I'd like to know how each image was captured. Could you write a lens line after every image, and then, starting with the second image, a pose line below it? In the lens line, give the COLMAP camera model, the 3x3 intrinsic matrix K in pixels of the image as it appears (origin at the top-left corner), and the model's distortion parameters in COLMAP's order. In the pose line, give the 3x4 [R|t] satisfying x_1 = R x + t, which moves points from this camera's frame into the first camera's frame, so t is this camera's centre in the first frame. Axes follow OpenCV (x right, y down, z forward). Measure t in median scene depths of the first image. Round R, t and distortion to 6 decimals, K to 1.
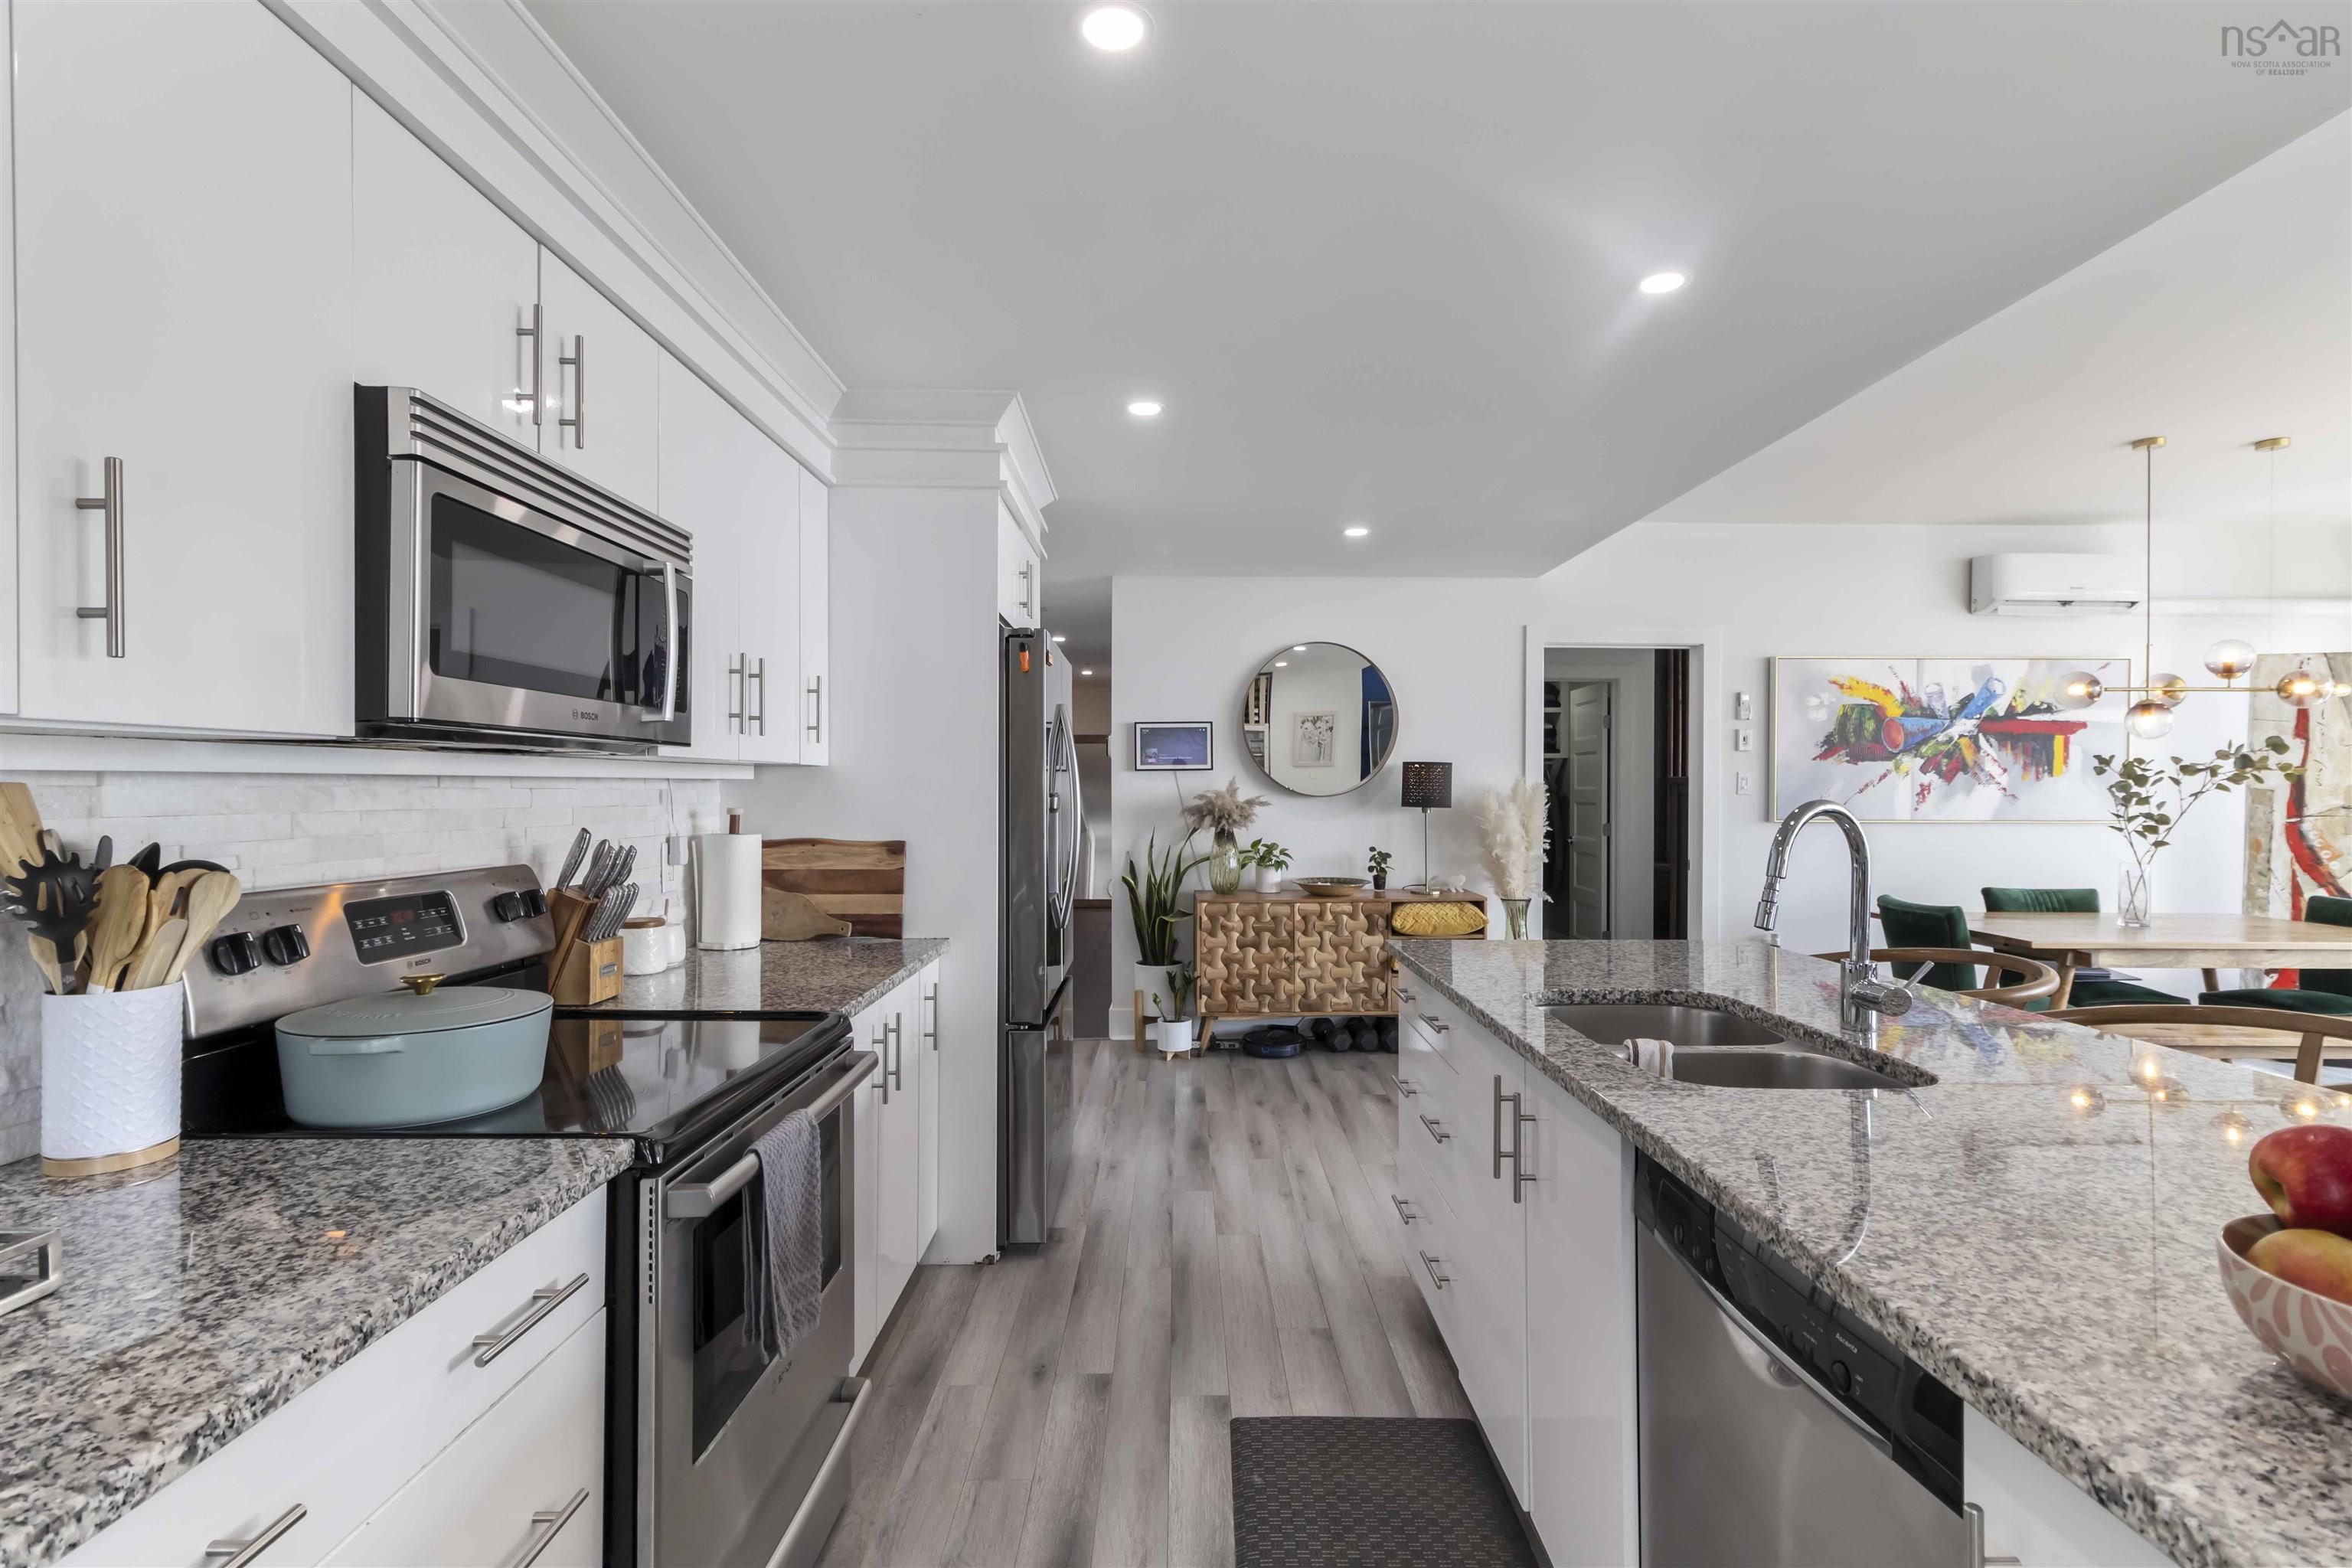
lens RADIAL K [[1097.9, 0, 1185.1], [0, 1097.9, 791.1], [0, 0, 1]] dist [0.002452, 0.000535]
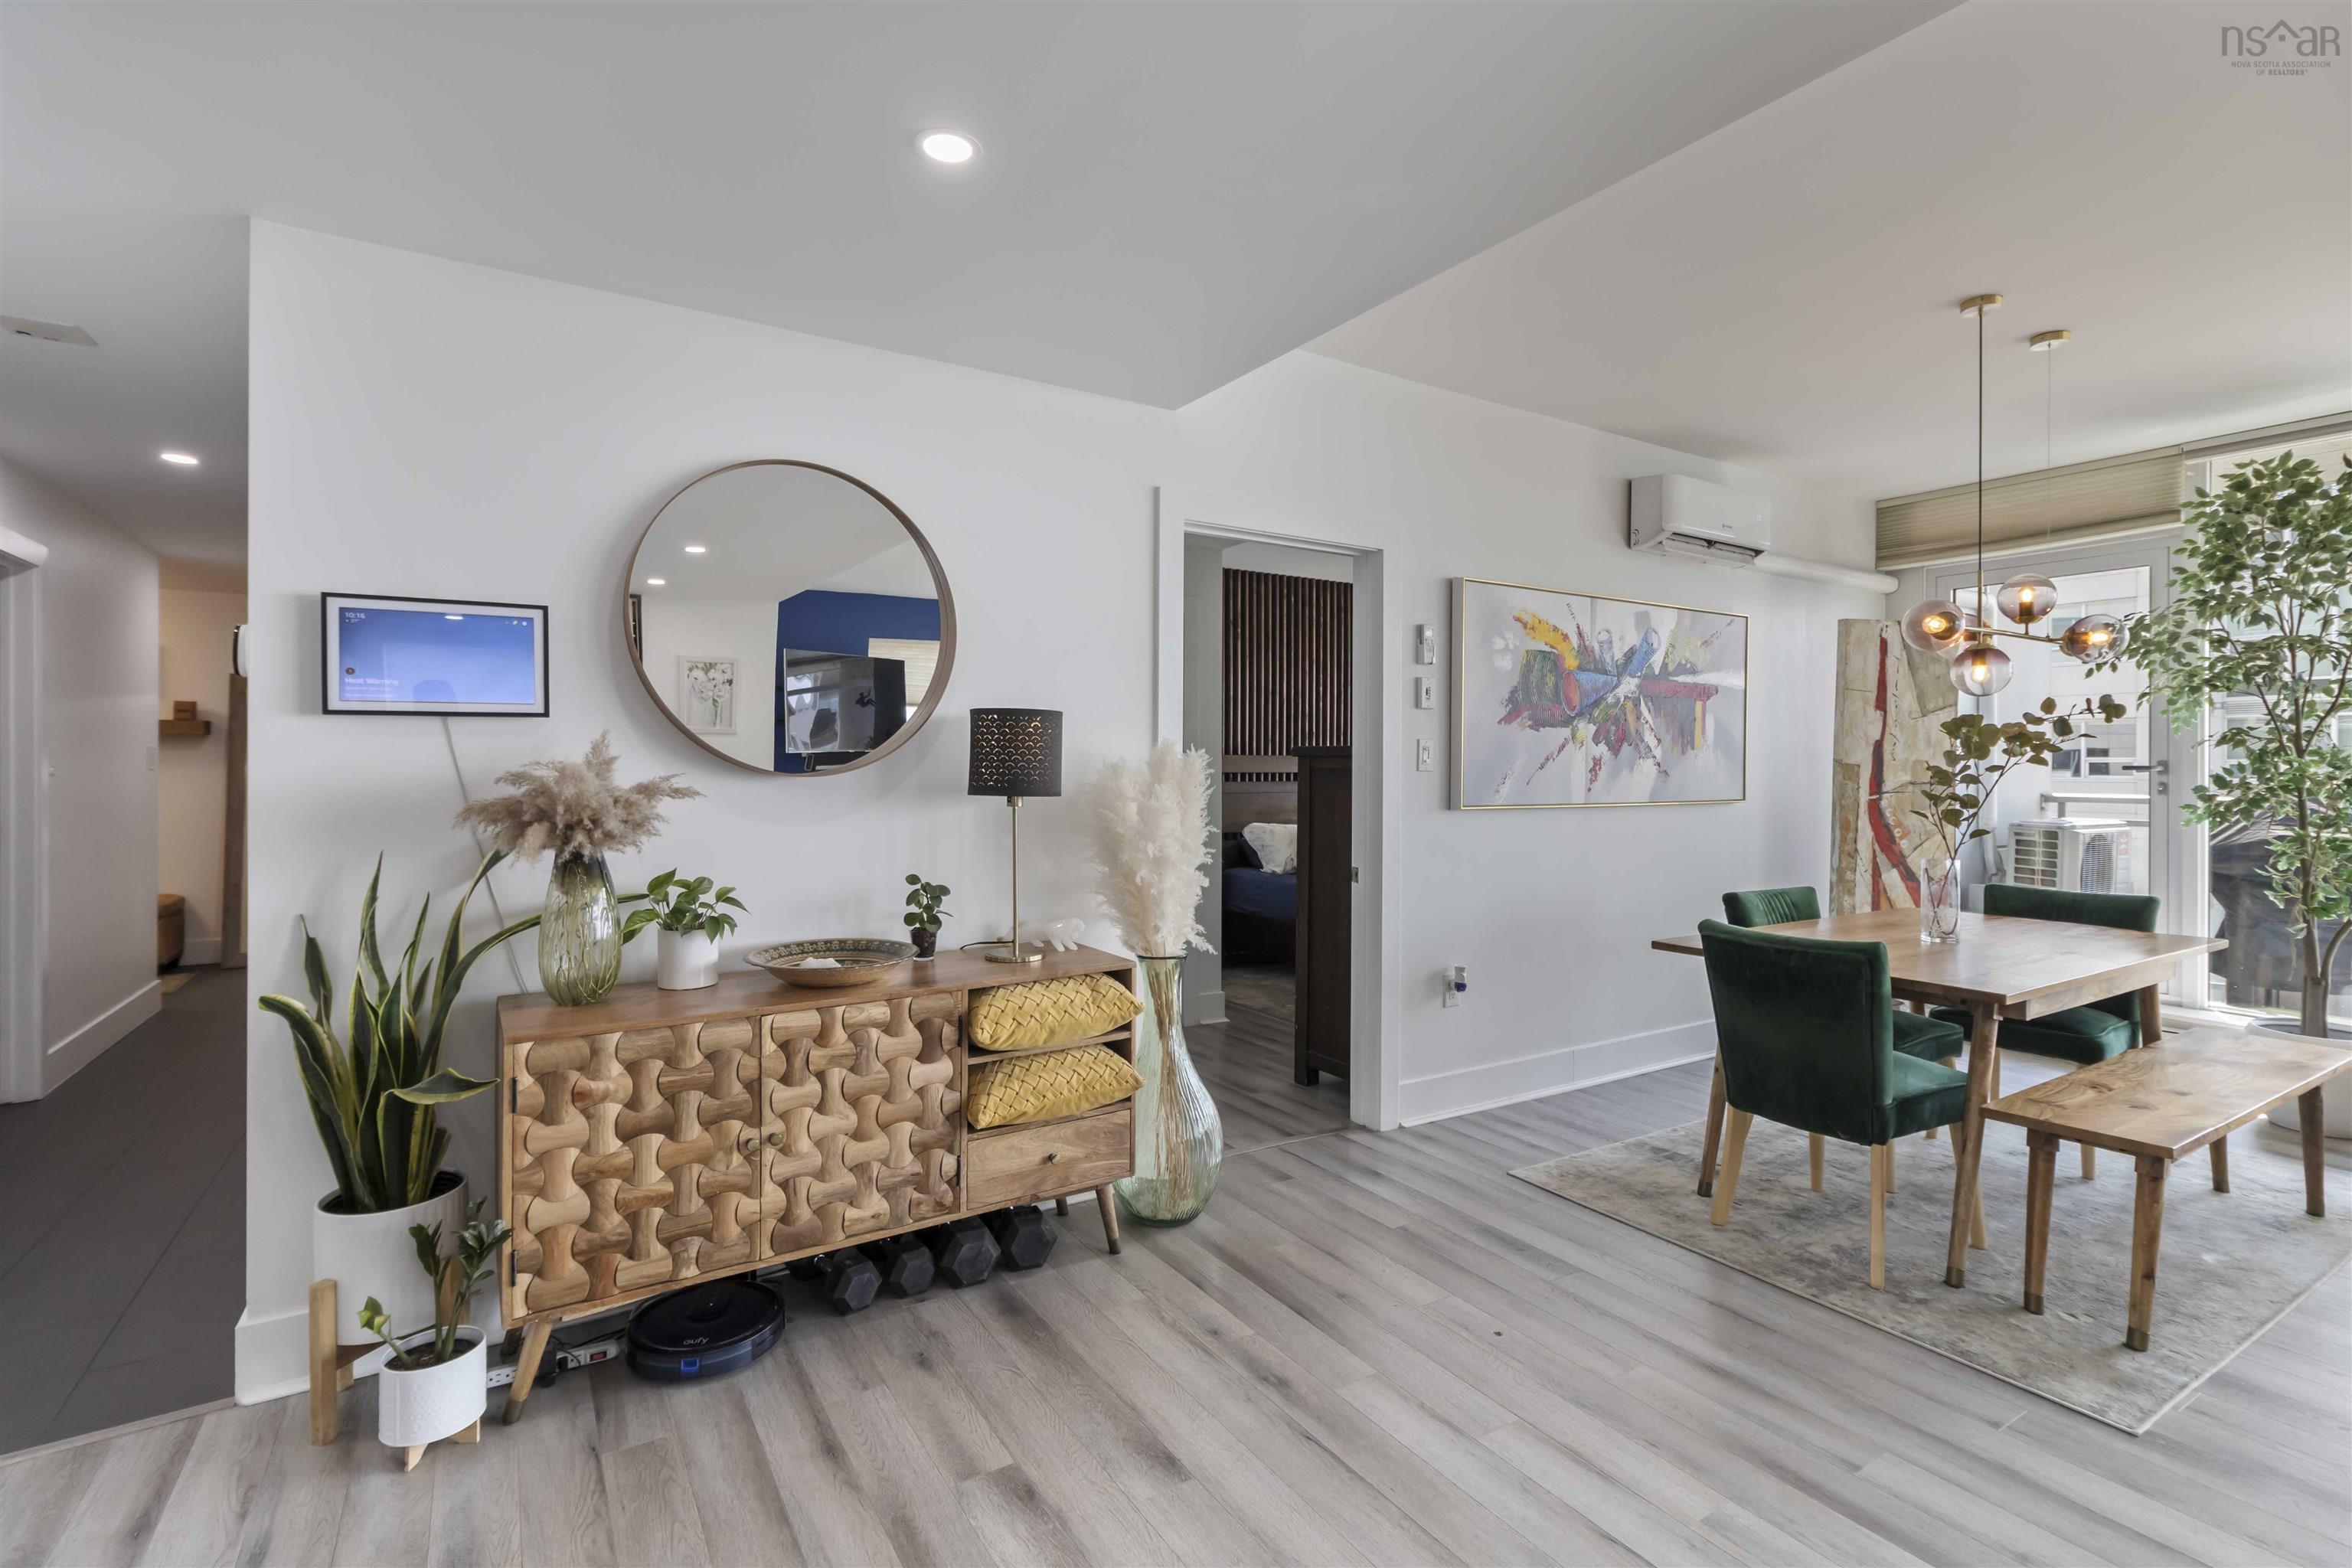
lens RADIAL K [[1091.5, 0, 1182.5], [0, 1091.5, 768.4], [0, 0, 1]] dist [0.003474, 0.000037]
pose [[0.849171, -0.000128, 0.528118, 0.010442], [0.000806, 0.999999, -0.001053, 0.002233], [-0.528117, 0.001320, 0.849170, 0.520208]]
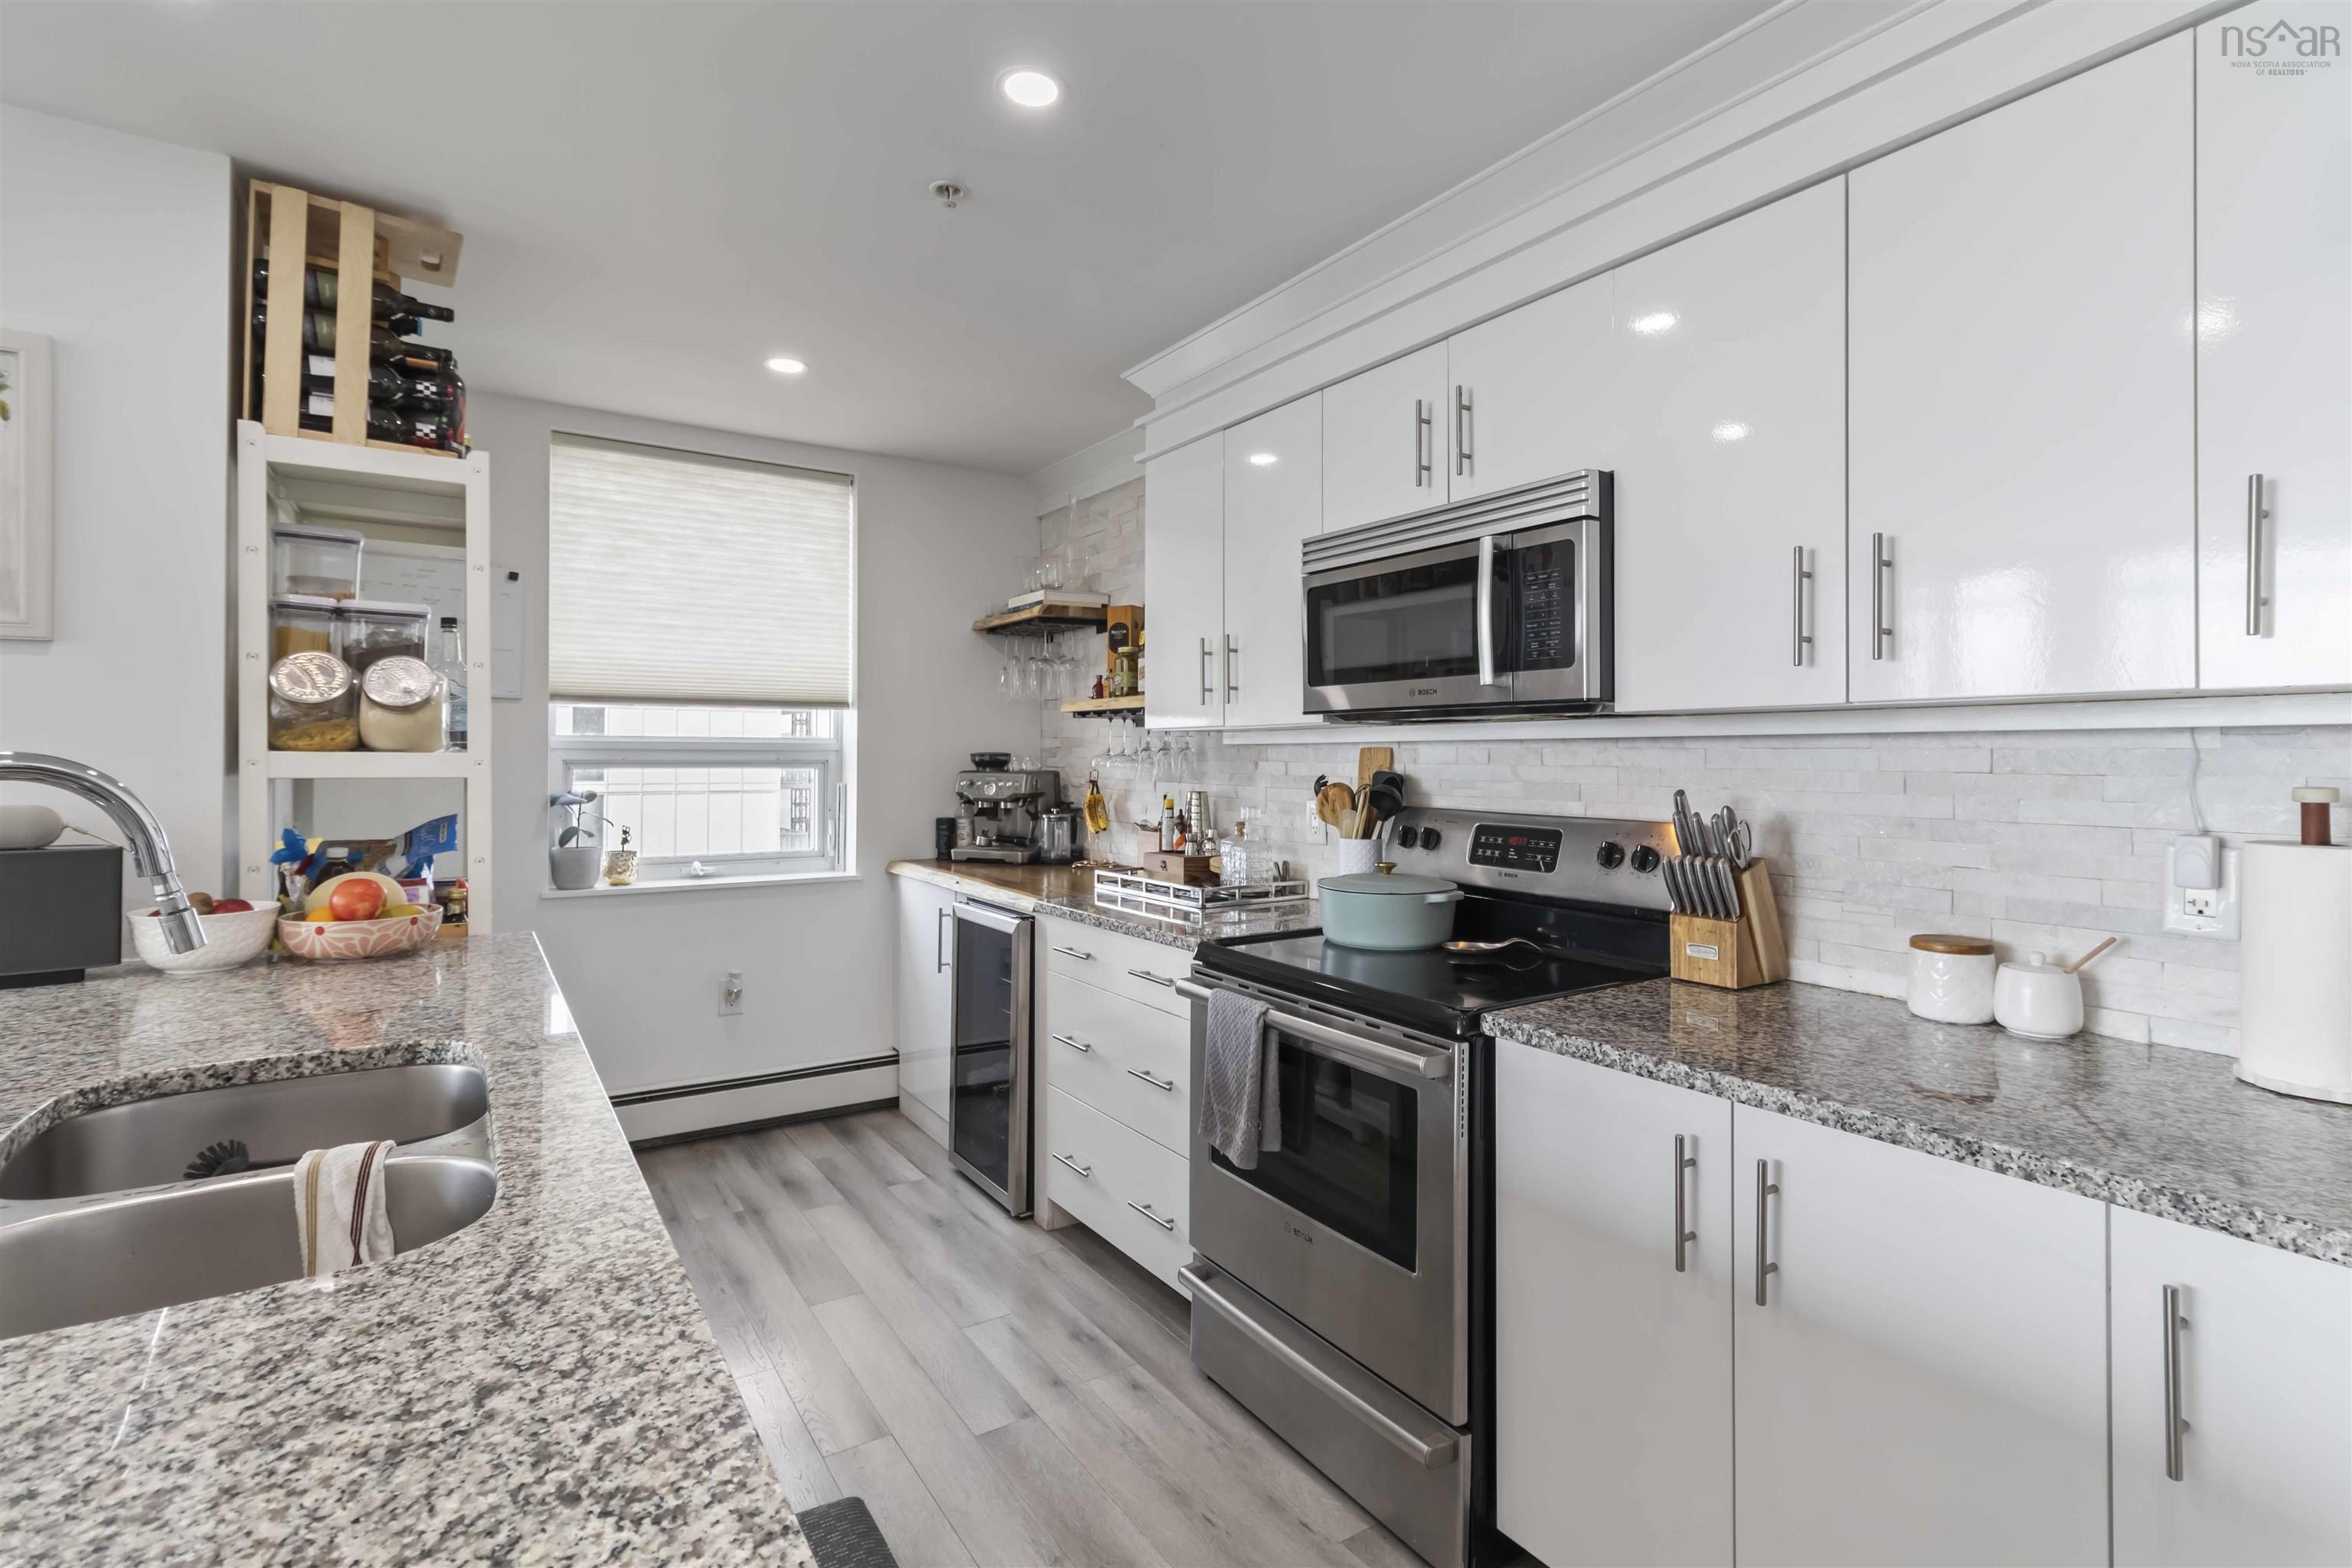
lens RADIAL K [[1100.6, 0, 1184.1], [0, 1100.6, 744.1], [0, 0, 1]] dist [0.006436, 0.000316]
pose [[-0.831965, -0.008749, -0.554759, 0.127775], [-0.004467, 0.999949, -0.009070, 0.001882], [0.554810, -0.005068, -0.831961, 0.597910]]
